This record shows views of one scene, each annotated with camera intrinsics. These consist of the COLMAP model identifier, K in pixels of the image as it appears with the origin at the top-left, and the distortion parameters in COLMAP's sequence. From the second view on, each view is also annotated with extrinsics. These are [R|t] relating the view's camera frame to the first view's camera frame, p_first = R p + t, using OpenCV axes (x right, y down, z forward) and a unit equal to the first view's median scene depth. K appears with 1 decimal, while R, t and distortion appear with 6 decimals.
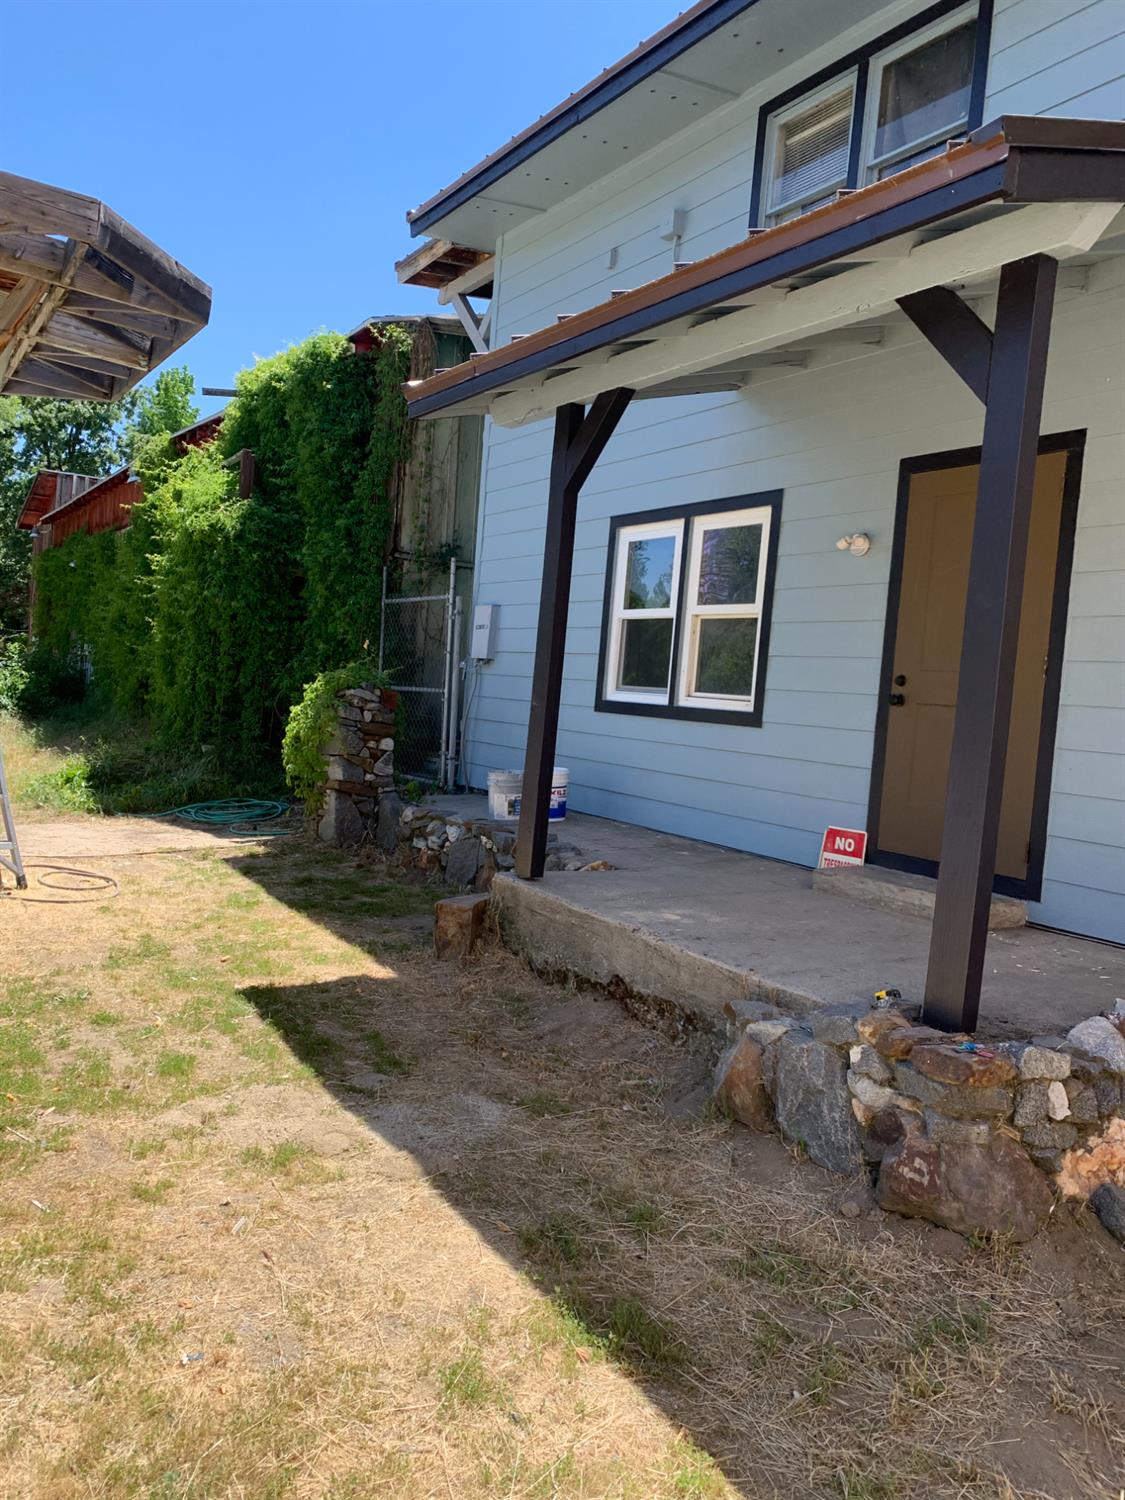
lens RADIAL K [[1163.6, 0, 562.4], [0, 1163.6, 751.1], [0, 0, 1]] dist [0.040416, -0.012468]
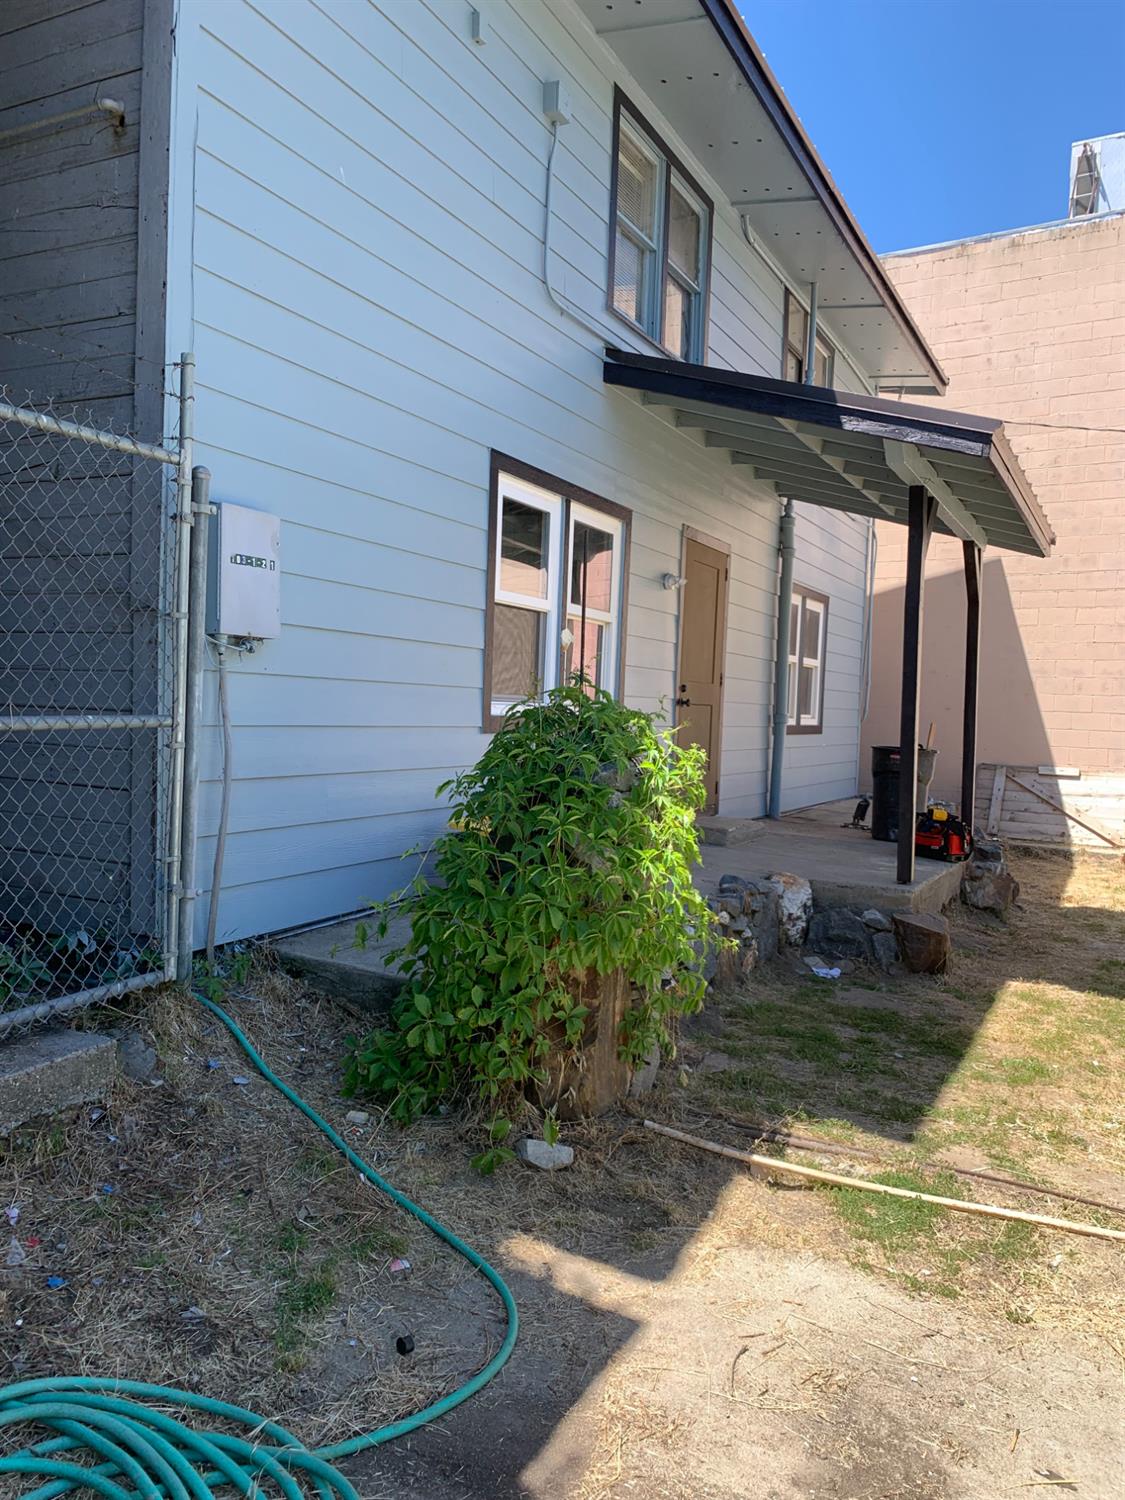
lens RADIAL K [[1163.6, 0, 561.2], [0, 1163.6, 750.3], [0, 0, 1]] dist [0.040416, -0.012468]
pose [[-0.516034, -0.125395, 0.847340, -0.688673], [-0.035726, 0.991517, 0.124974, -0.132432], [-0.855823, 0.034219, -0.516136, 1.560322]]
